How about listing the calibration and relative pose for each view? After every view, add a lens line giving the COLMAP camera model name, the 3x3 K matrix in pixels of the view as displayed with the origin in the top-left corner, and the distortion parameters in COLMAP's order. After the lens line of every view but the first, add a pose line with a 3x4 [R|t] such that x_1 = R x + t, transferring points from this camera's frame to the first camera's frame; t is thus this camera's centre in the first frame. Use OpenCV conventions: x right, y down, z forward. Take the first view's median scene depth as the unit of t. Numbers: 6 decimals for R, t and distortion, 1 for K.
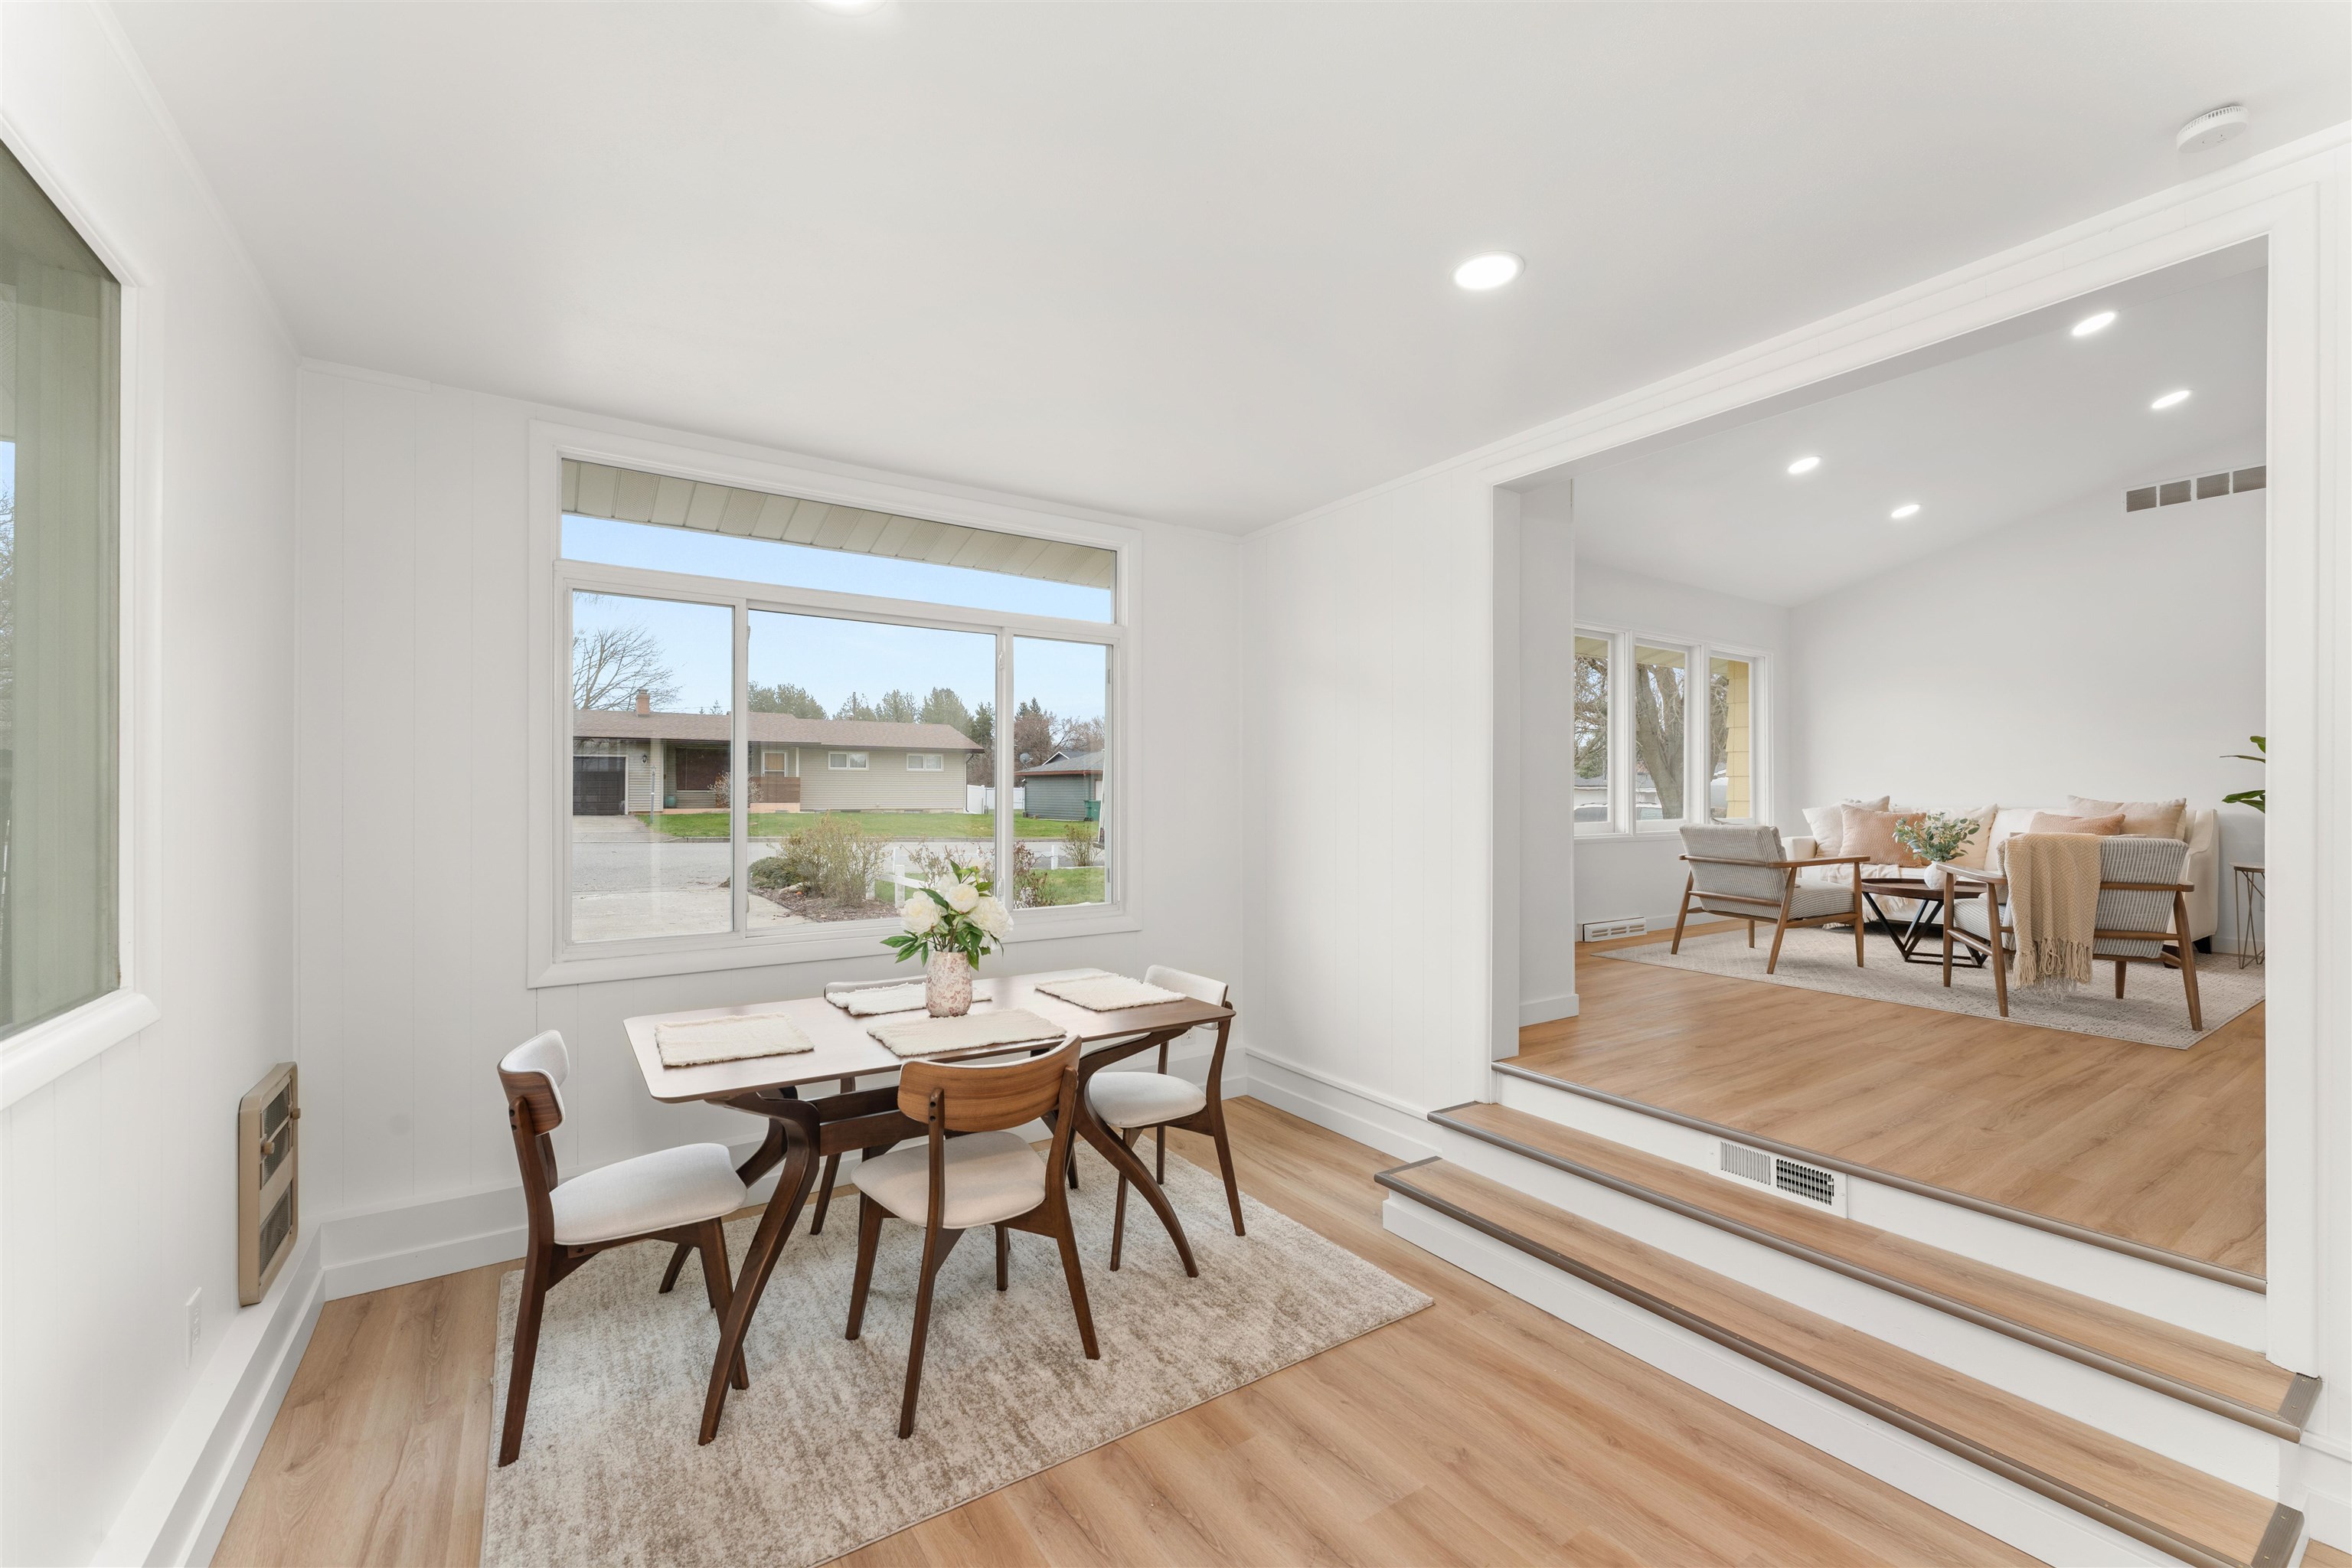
lens RADIAL K [[950.6, 0, 1176.0], [0, 950.6, 784.0], [0, 0, 1]] dist [0.000885, -0.000047]
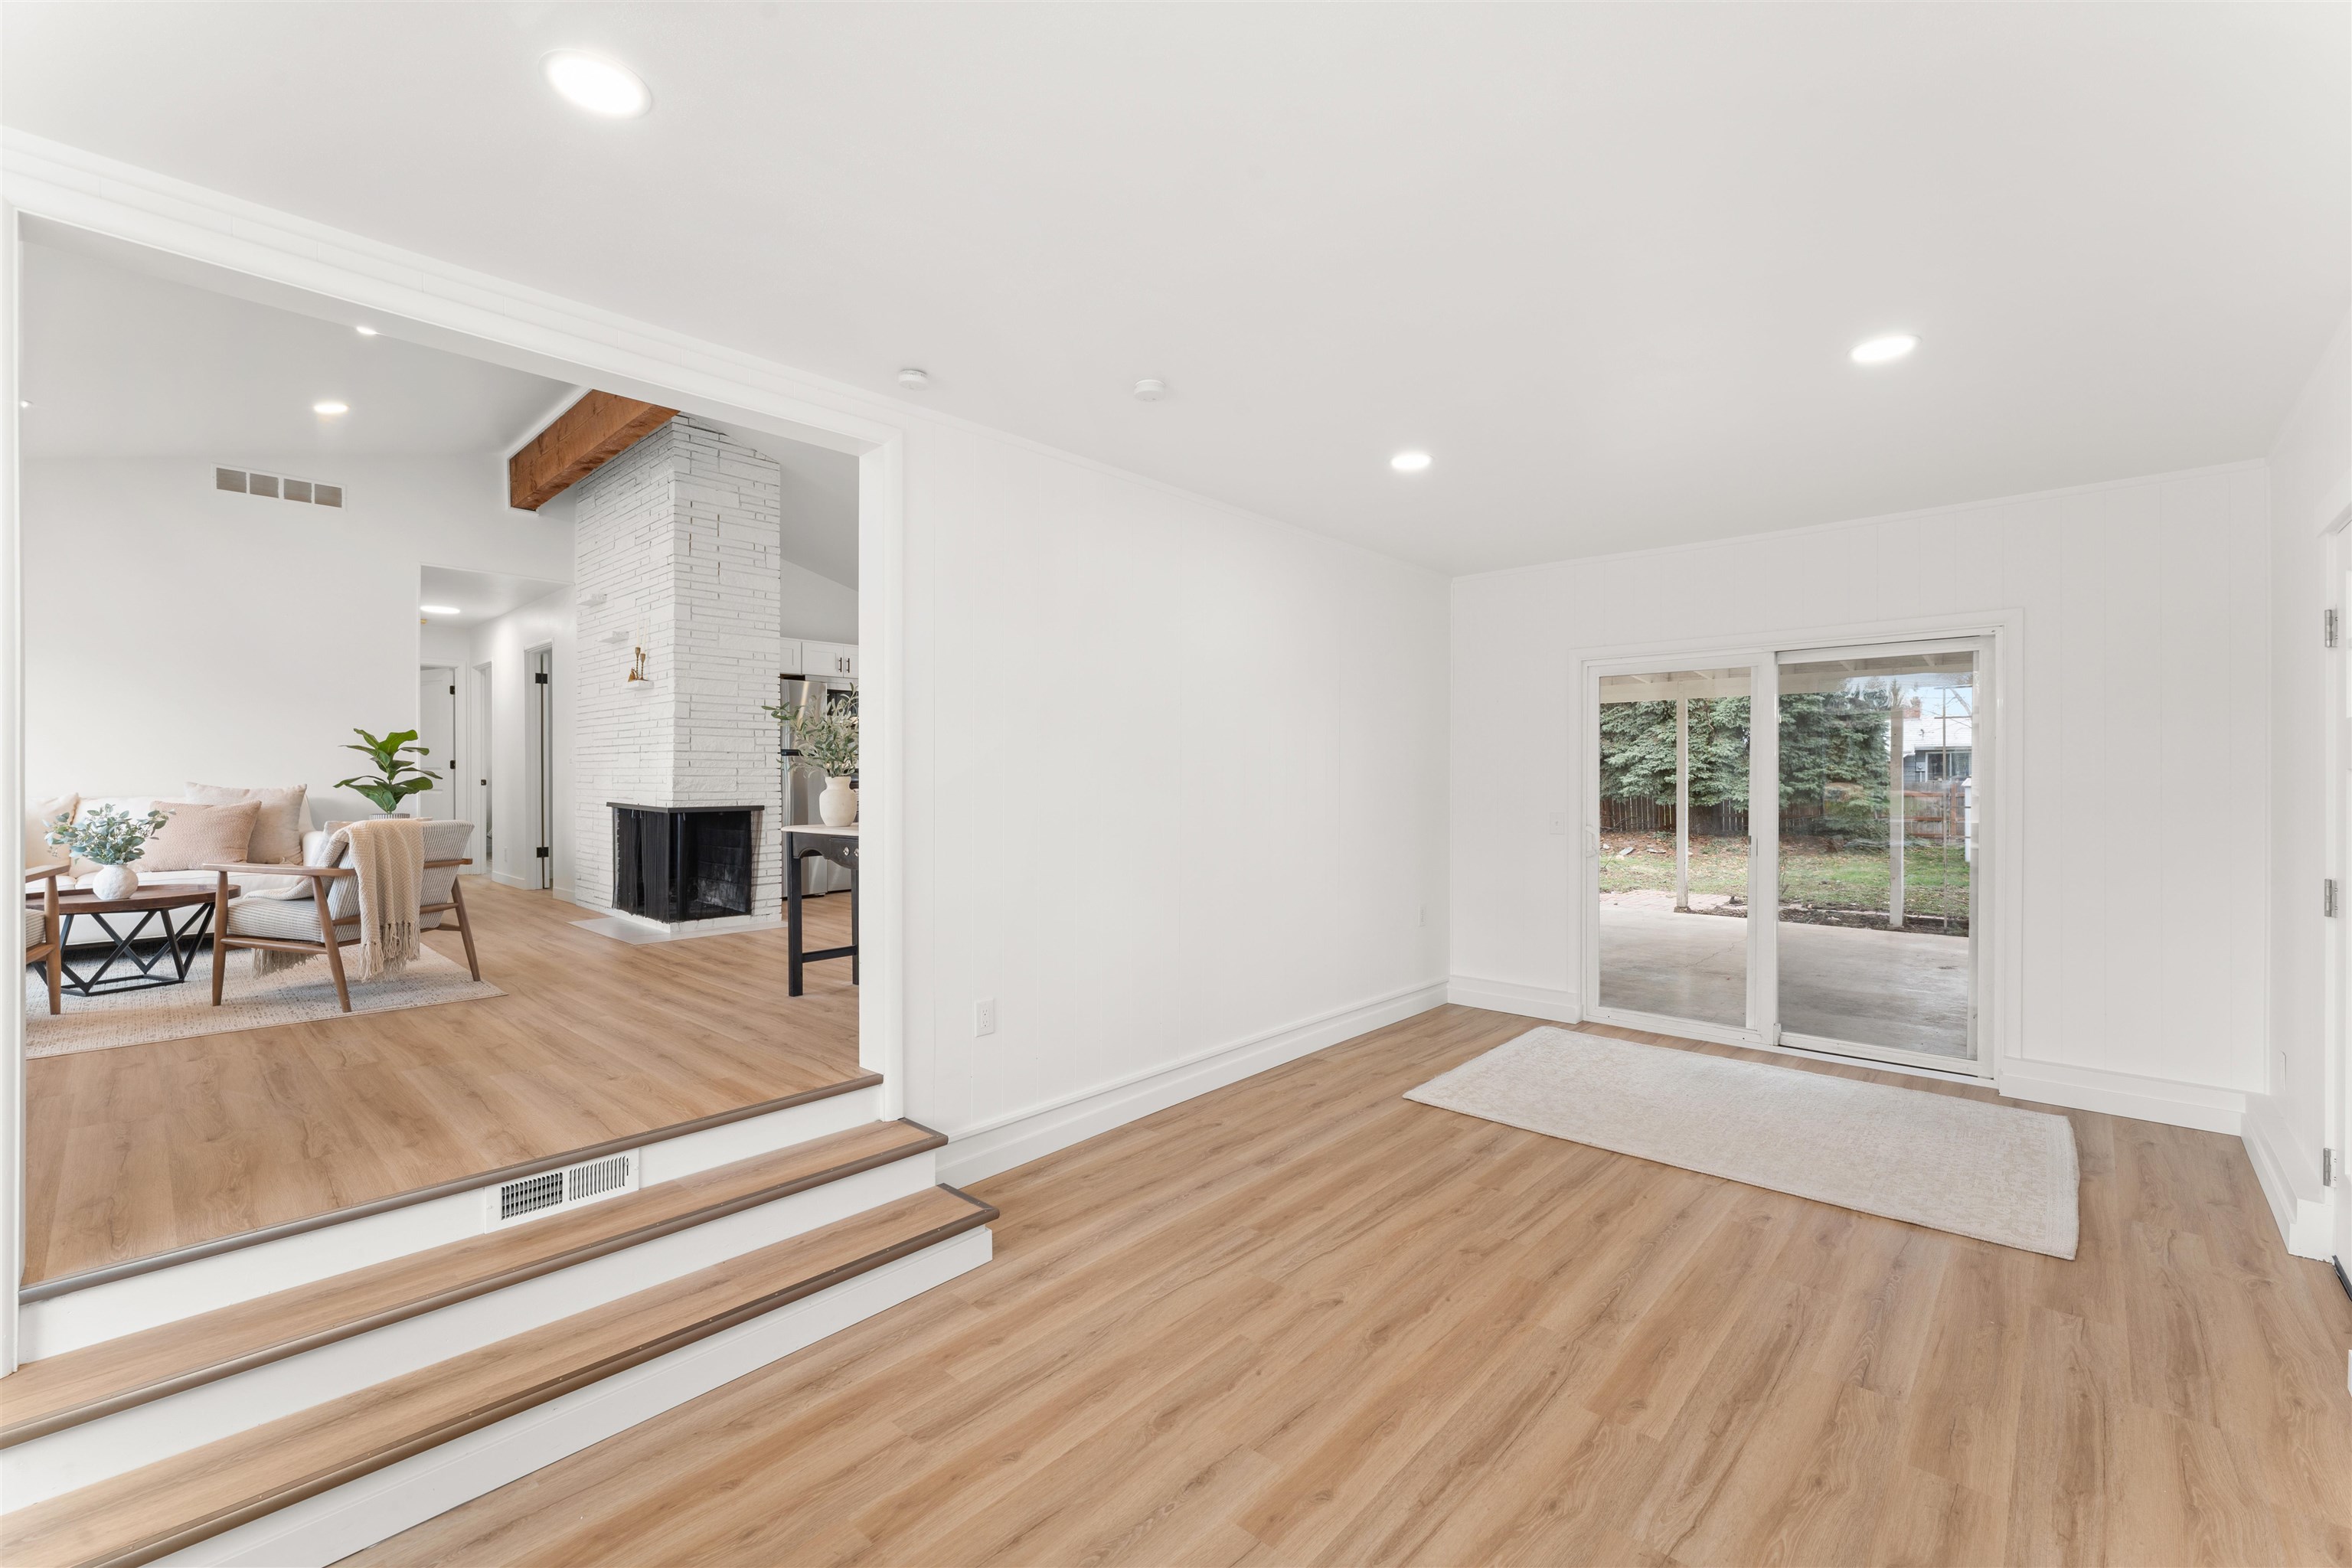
lens RADIAL K [[965.7, 0, 1187.5], [0, 965.7, 783.1], [0, 0, 1]] dist [-0.001472, -0.000225]
pose [[-0.232166, -0.008796, 0.972636, -0.447849], [-0.009224, 0.999934, 0.006842, -0.004574], [-0.972633, -0.007383, -0.232232, 0.635432]]
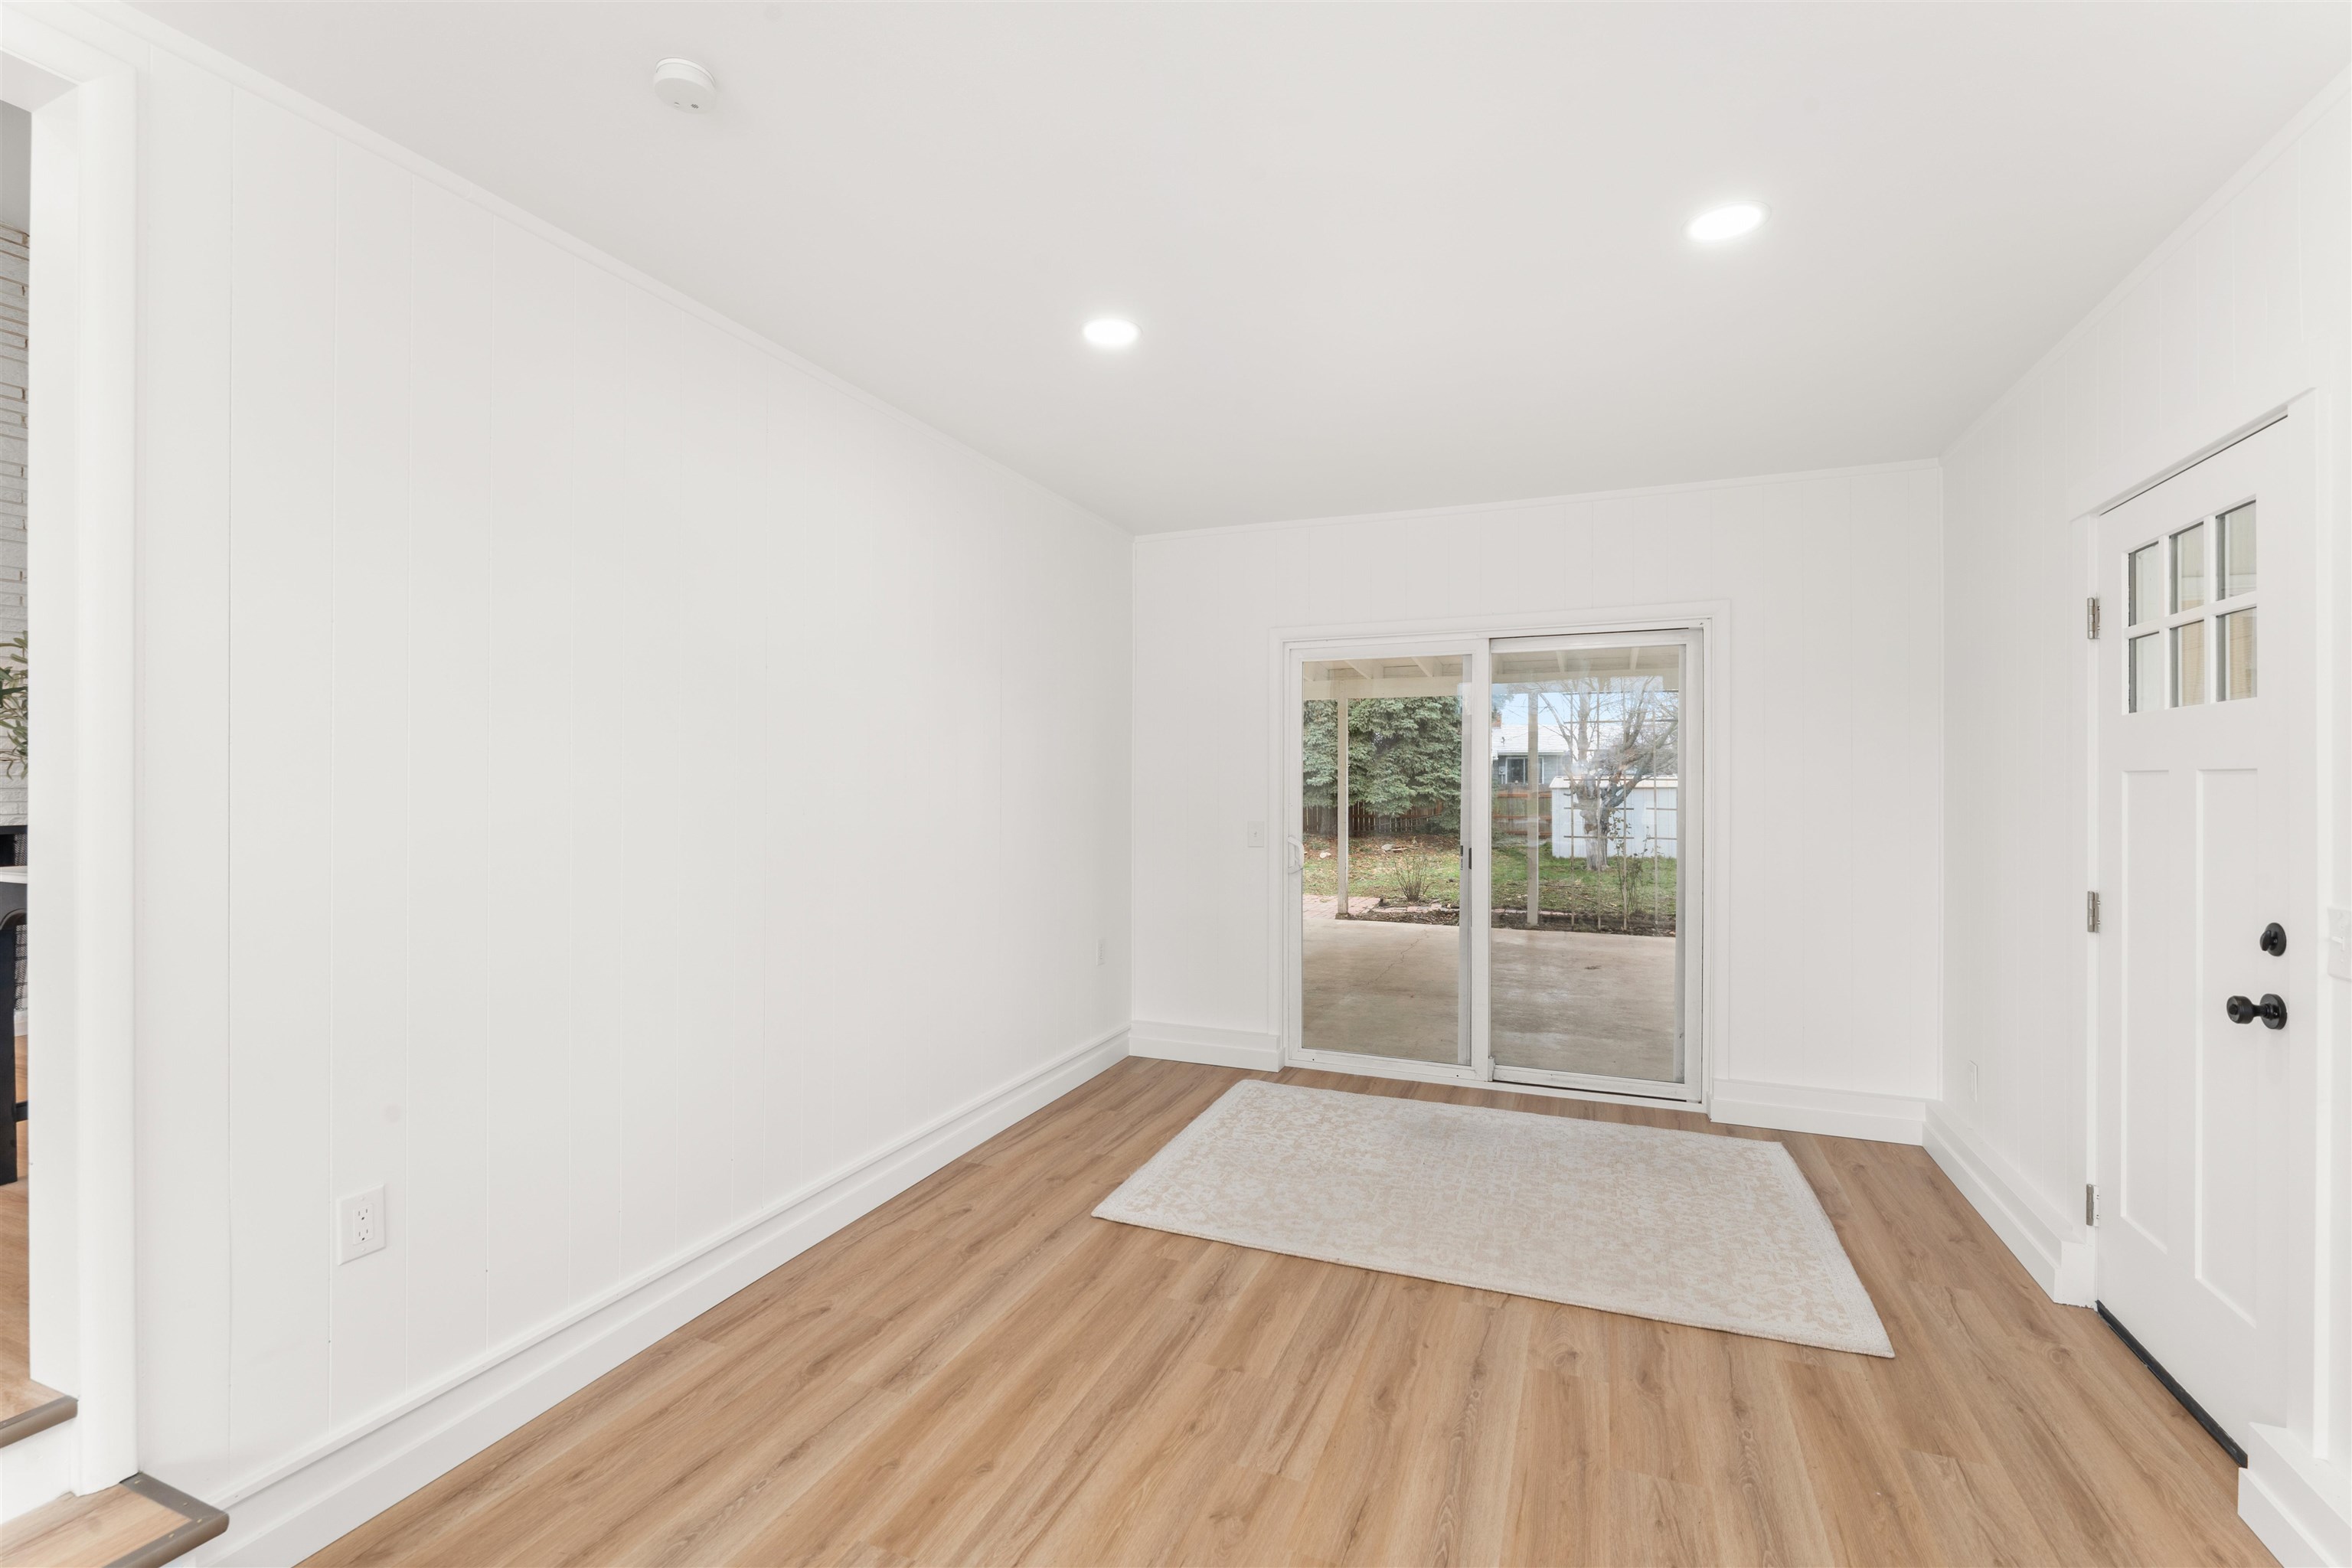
lens RADIAL K [[1010.9, 0, 1176.0], [0, 1010.9, 784.0], [0, 0, 1]] dist [0.000011, -0.000259]
pose [[-0.548936, -0.006842, 0.835837, -0.052474], [-0.009466, 0.999953, 0.001969, -0.006286], [-0.835811, -0.006831, -0.548975, 0.504209]]
